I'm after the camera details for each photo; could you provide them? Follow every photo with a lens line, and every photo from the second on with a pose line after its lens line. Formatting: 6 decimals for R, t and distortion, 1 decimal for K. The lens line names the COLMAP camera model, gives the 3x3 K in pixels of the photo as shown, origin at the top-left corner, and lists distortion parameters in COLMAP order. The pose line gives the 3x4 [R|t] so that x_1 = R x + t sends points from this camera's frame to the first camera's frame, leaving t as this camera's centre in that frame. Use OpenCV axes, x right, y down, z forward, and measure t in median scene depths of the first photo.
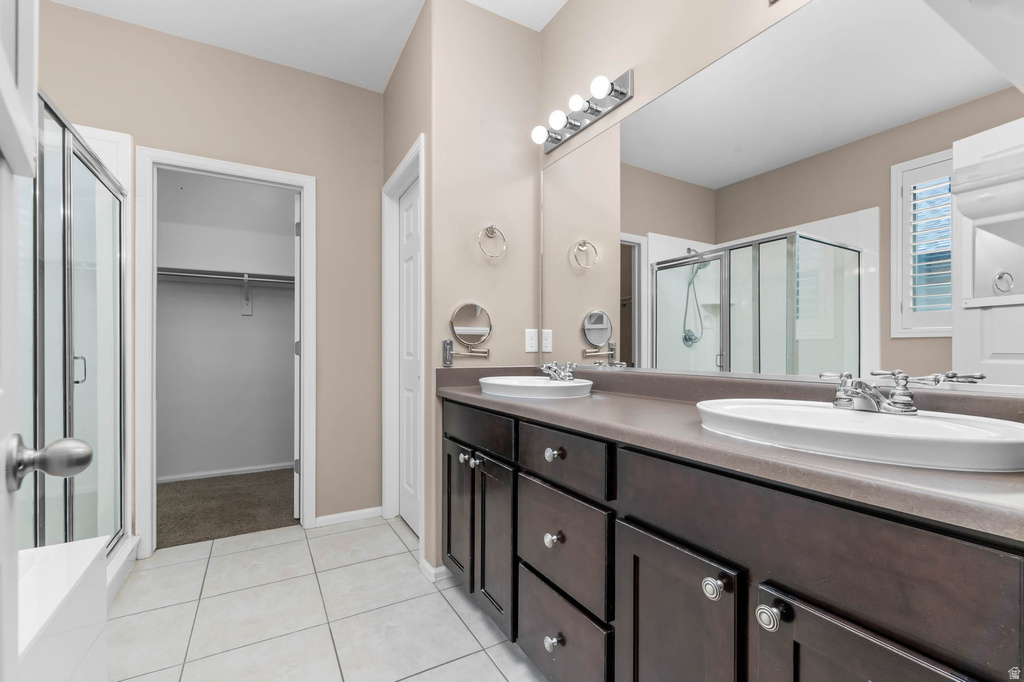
lens RADIAL K [[451.4, 0, 512.0], [0, 451.4, 341.0], [0, 0, 1]] dist [0.012533, -0.000154]
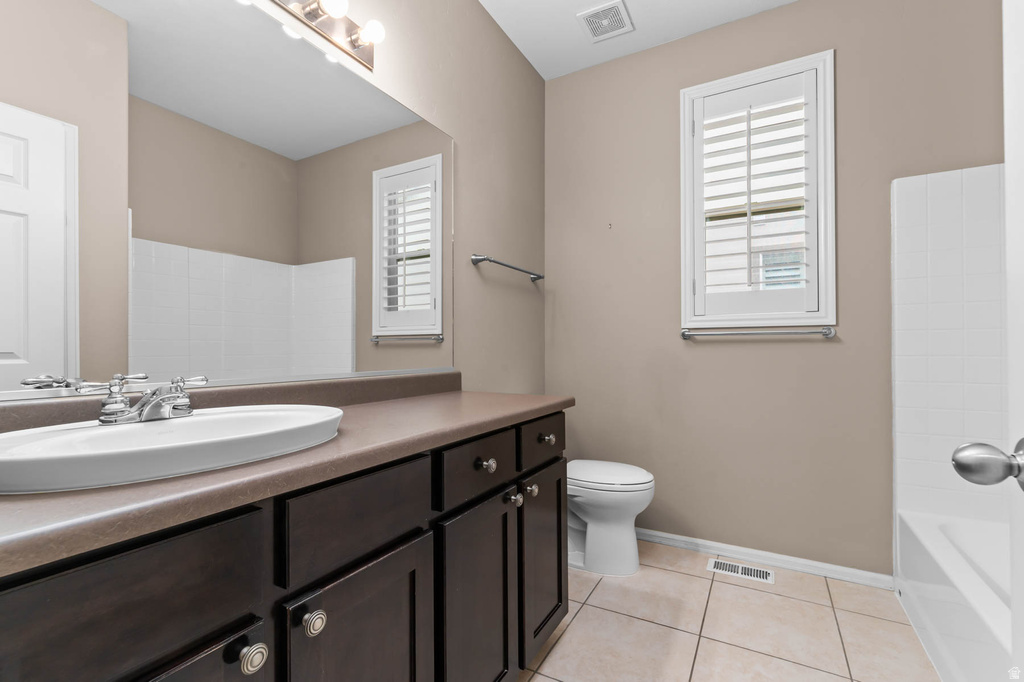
lens RADIAL K [[451.4, 0, 512.0], [0, 451.4, 341.0], [0, 0, 1]] dist [0.012533, -0.000154]
pose [[-0.514502, 0.015624, 0.857347, -0.537989], [0.000032, 0.999834, -0.018202, 0.011806], [-0.857489, -0.009337, -0.514417, 1.081171]]
